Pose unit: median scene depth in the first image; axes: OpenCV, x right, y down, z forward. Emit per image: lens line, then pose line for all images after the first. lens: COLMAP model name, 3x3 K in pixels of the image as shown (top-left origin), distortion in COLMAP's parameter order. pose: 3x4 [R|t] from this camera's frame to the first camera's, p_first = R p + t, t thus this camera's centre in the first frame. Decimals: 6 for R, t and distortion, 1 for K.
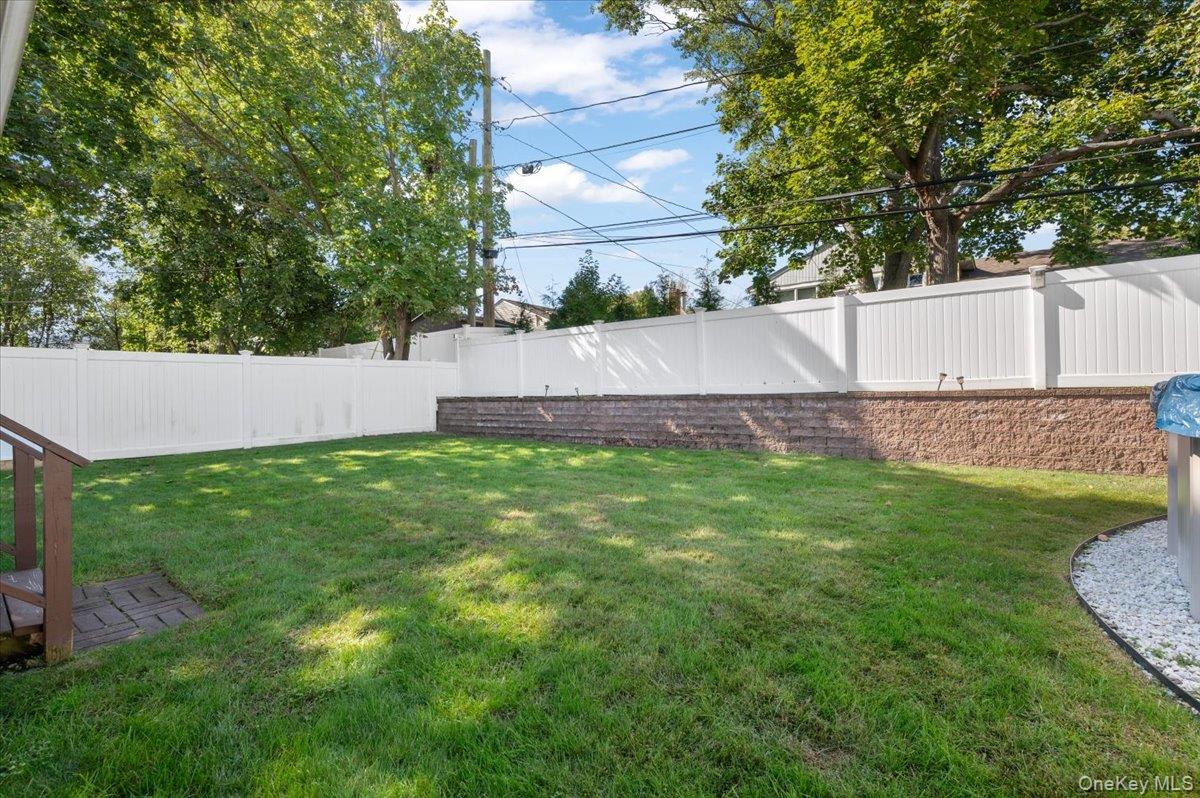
lens RADIAL K [[538.6, 0, 600.0], [0, 538.6, 399.0], [0, 0, 1]] dist [0.000756, -0.040787]
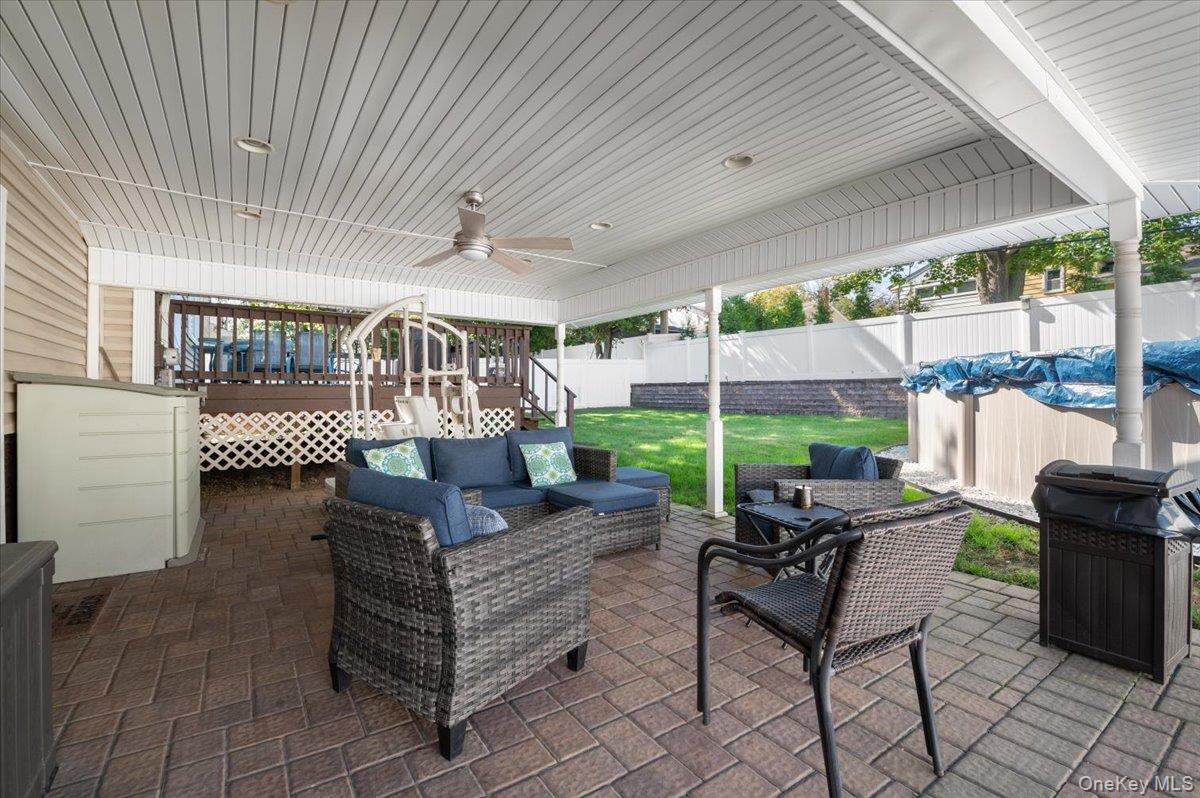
lens RADIAL K [[515.5, 0, 600.0], [0, 515.5, 399.0], [0, 0, 1]] dist [0.002075, -0.005640]
pose [[0.954207, 0.004124, -0.299120, 0.056139], [0.002824, 0.999736, 0.022790, 0.009650], [0.299135, -0.022591, 0.953943, -0.529508]]
